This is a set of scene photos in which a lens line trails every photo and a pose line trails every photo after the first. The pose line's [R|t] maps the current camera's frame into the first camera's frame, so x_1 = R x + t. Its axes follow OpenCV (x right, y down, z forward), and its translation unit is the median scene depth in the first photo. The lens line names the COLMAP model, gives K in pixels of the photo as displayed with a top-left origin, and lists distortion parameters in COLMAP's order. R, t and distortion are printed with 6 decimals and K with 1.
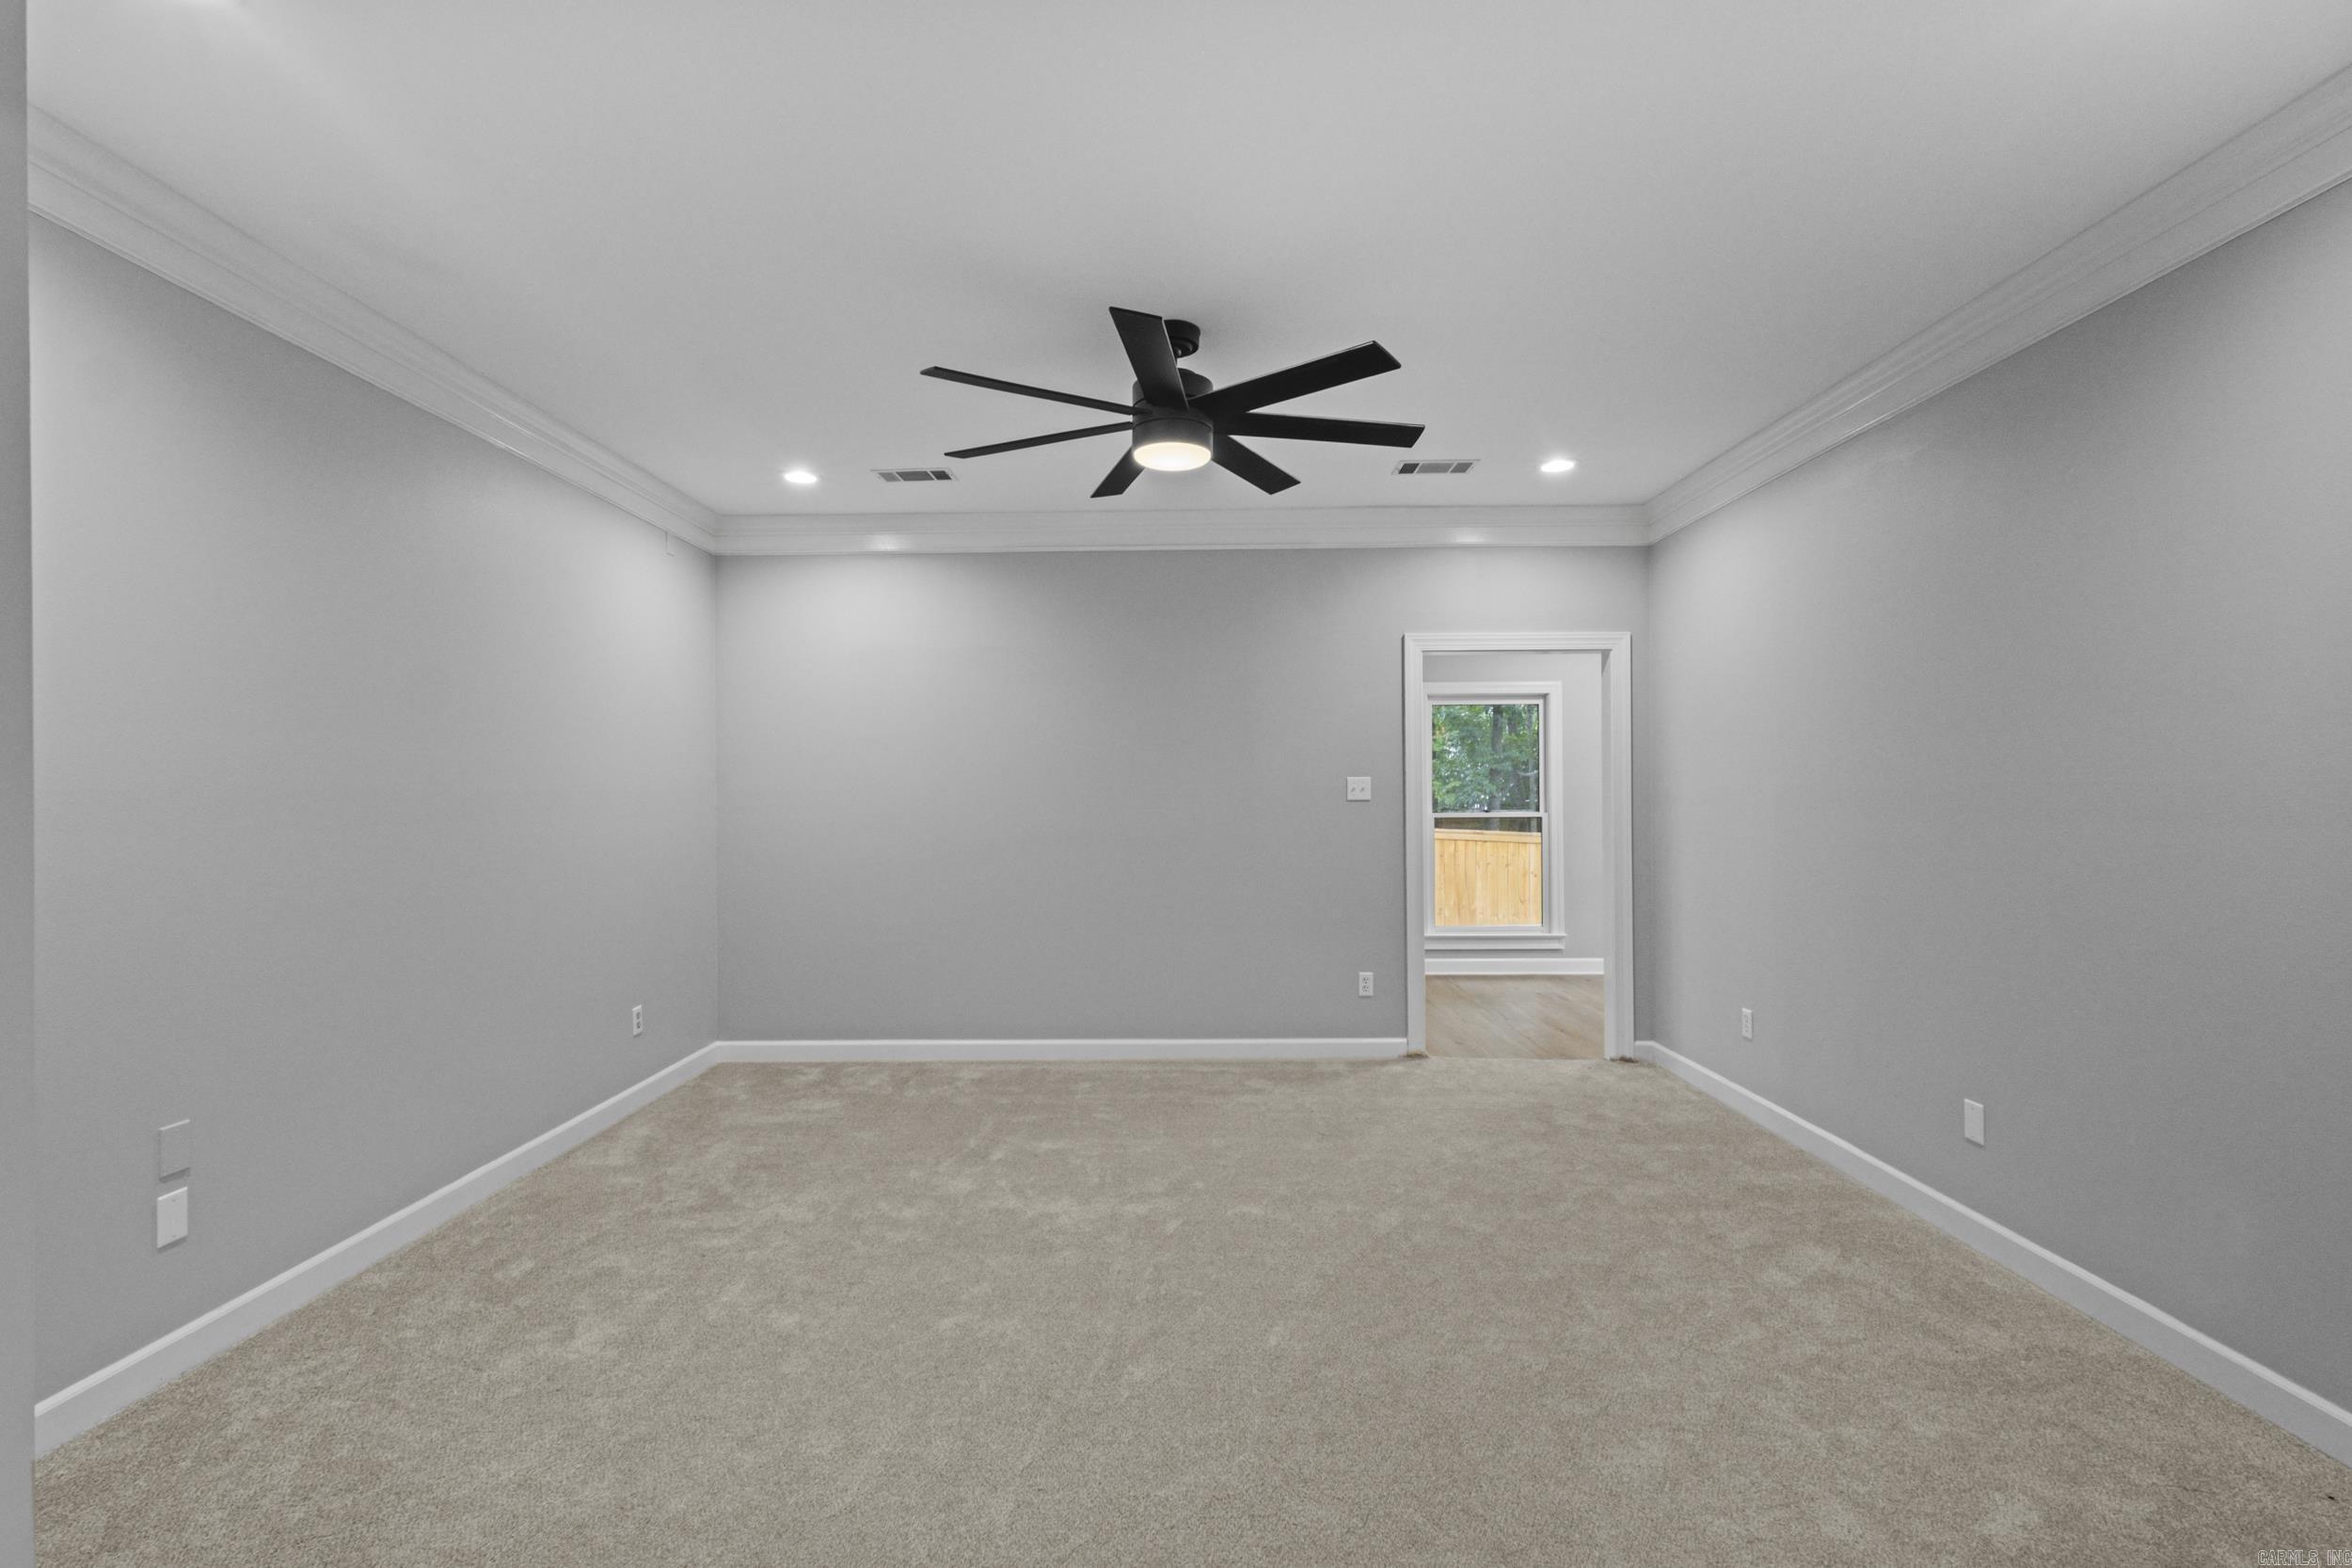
lens RADIAL K [[1041.3, 0, 1153.2], [0, 1041.3, 779.7], [0, 0, 1]] dist [0.008517, 0.000268]
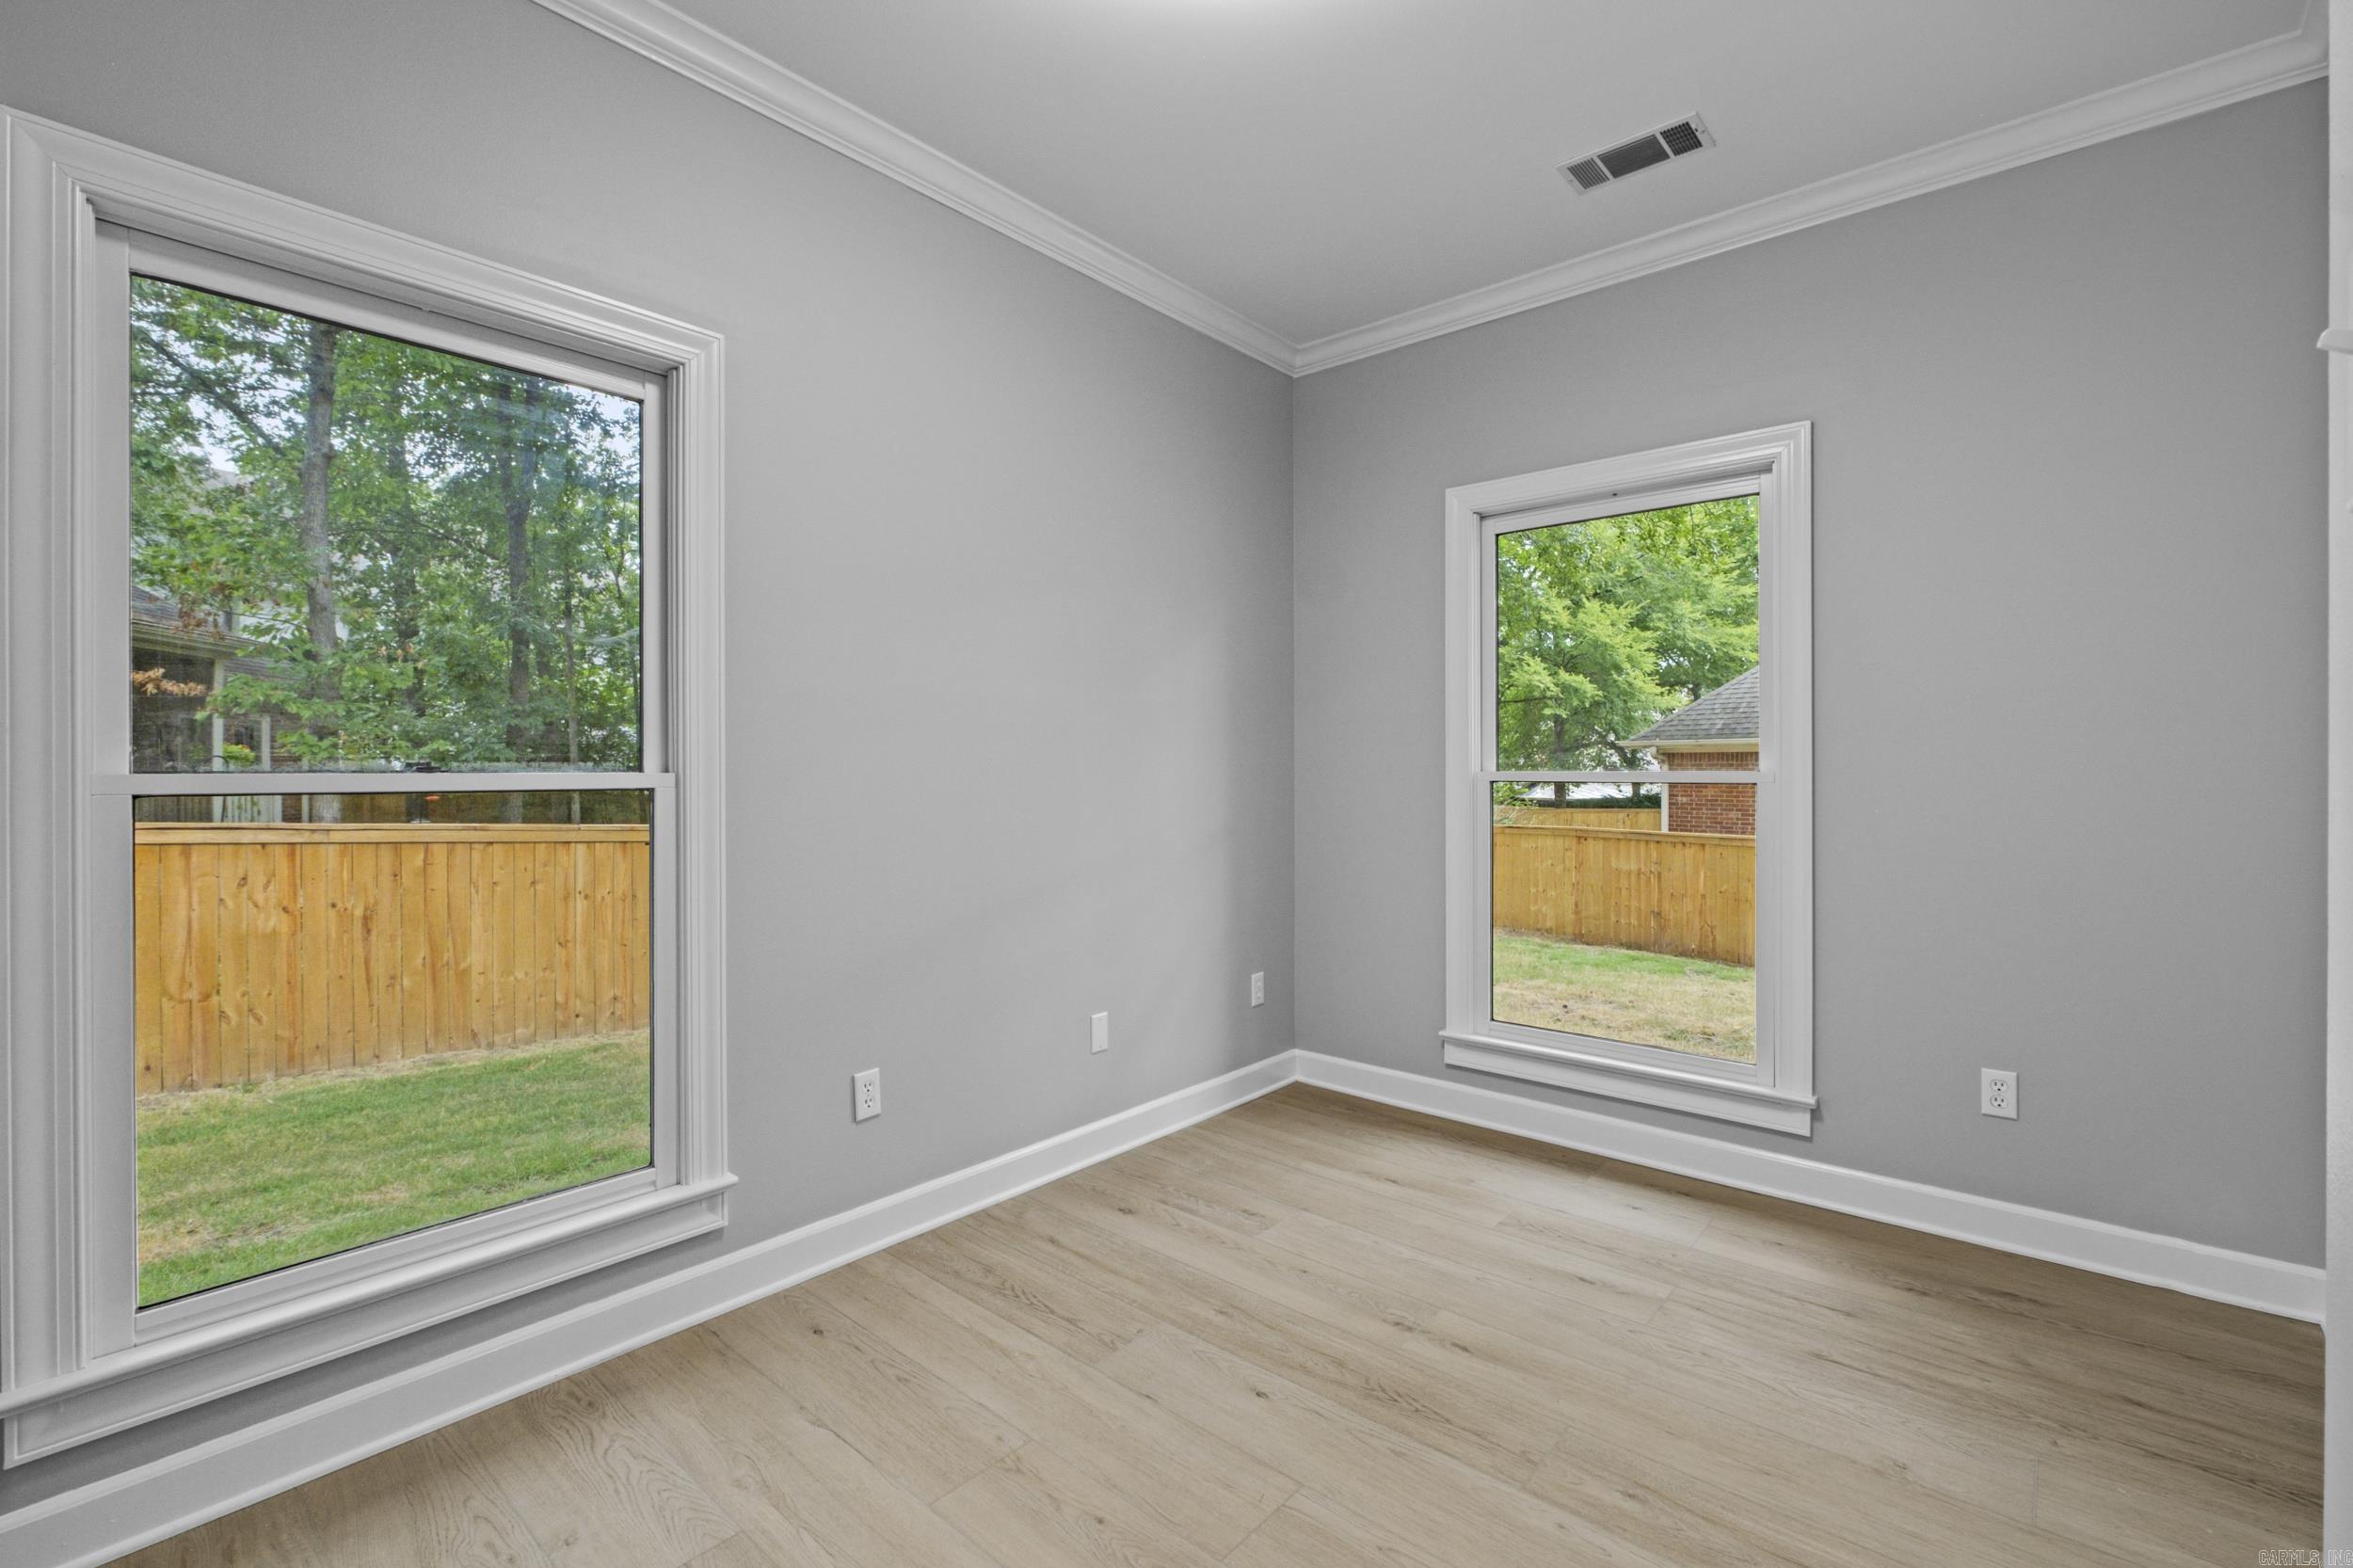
lens RADIAL K [[1041.8, 0, 1153.7], [0, 1041.8, 779.7], [0, 0, 1]] dist [0.008517, 0.000268]
pose [[0.653231, 0.001132, 0.757158, 0.129146], [-0.013058, 0.999867, 0.009771, 0.015047], [-0.757046, -0.016270, 0.653159, 0.373668]]
